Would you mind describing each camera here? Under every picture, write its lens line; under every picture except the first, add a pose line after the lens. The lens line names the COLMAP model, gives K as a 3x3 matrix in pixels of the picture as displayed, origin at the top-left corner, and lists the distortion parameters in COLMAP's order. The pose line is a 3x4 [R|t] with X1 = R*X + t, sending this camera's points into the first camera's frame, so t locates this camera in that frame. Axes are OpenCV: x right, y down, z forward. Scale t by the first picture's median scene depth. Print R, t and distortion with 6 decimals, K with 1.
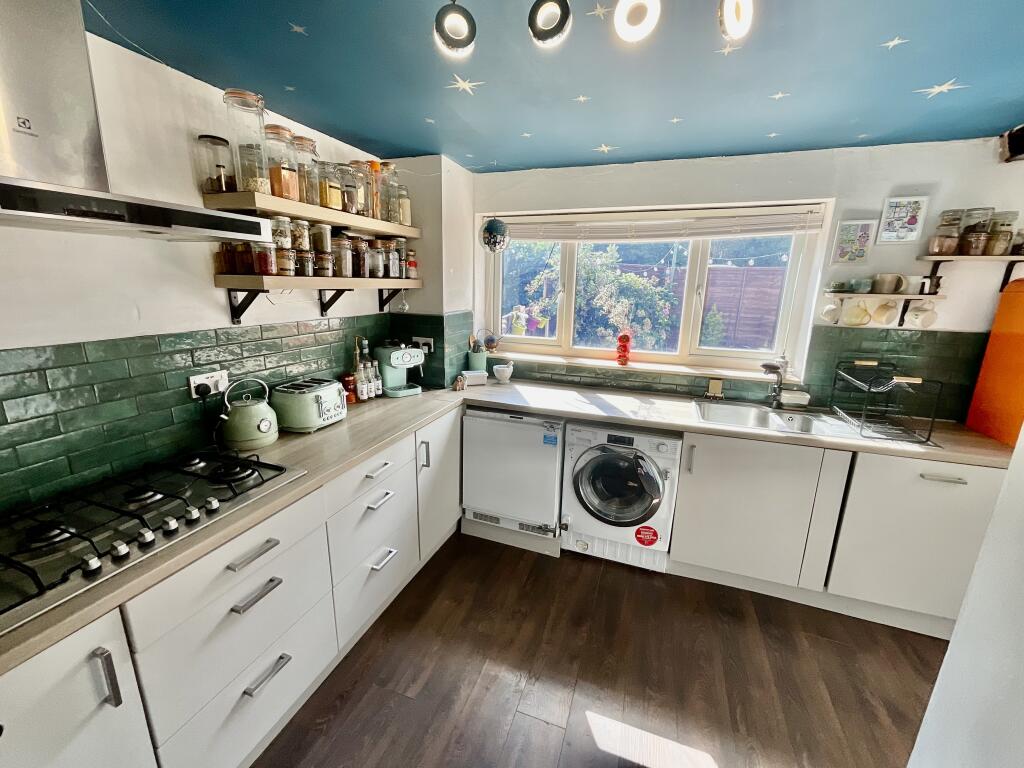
lens RADIAL K [[418.6, 0, 509.8], [0, 418.6, 385.0], [0, 0, 1]] dist [-0.003622, 0.000409]
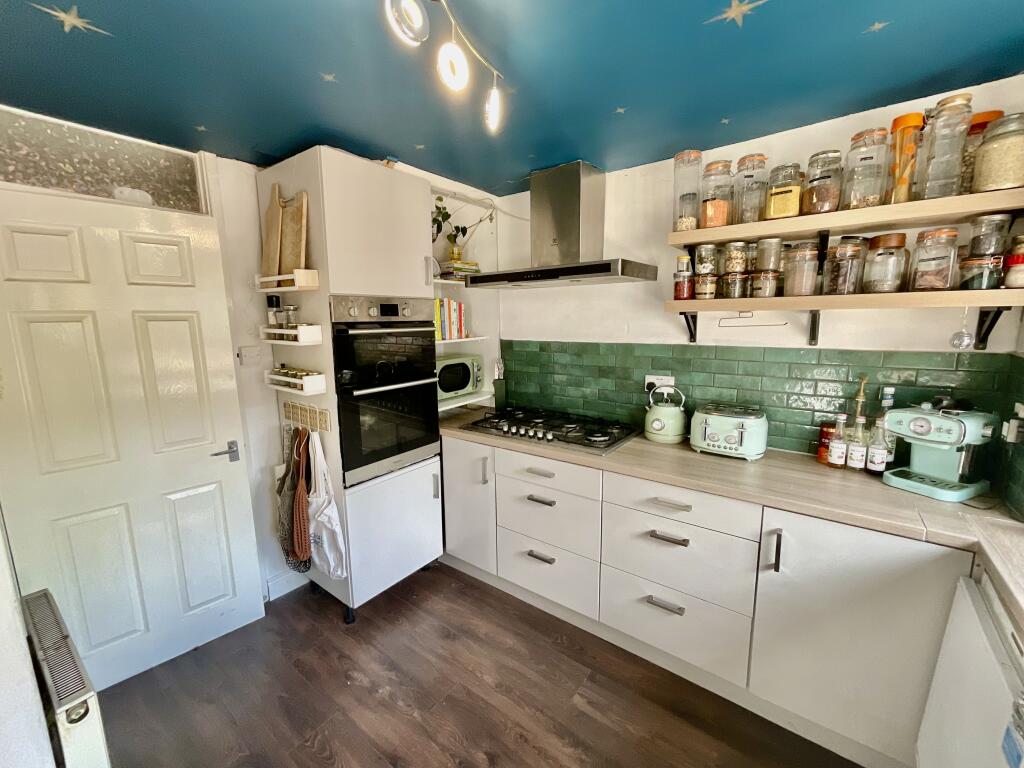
lens RADIAL K [[418.6, 0, 512.8], [0, 418.6, 384.1], [0, 0, 1]] dist [-0.003622, 0.000409]
pose [[-0.297169, 0.126528, -0.946404, 0.610154], [-0.222591, 0.954691, 0.197529, -0.146187], [0.928517, 0.269360, -0.255540, 0.821309]]
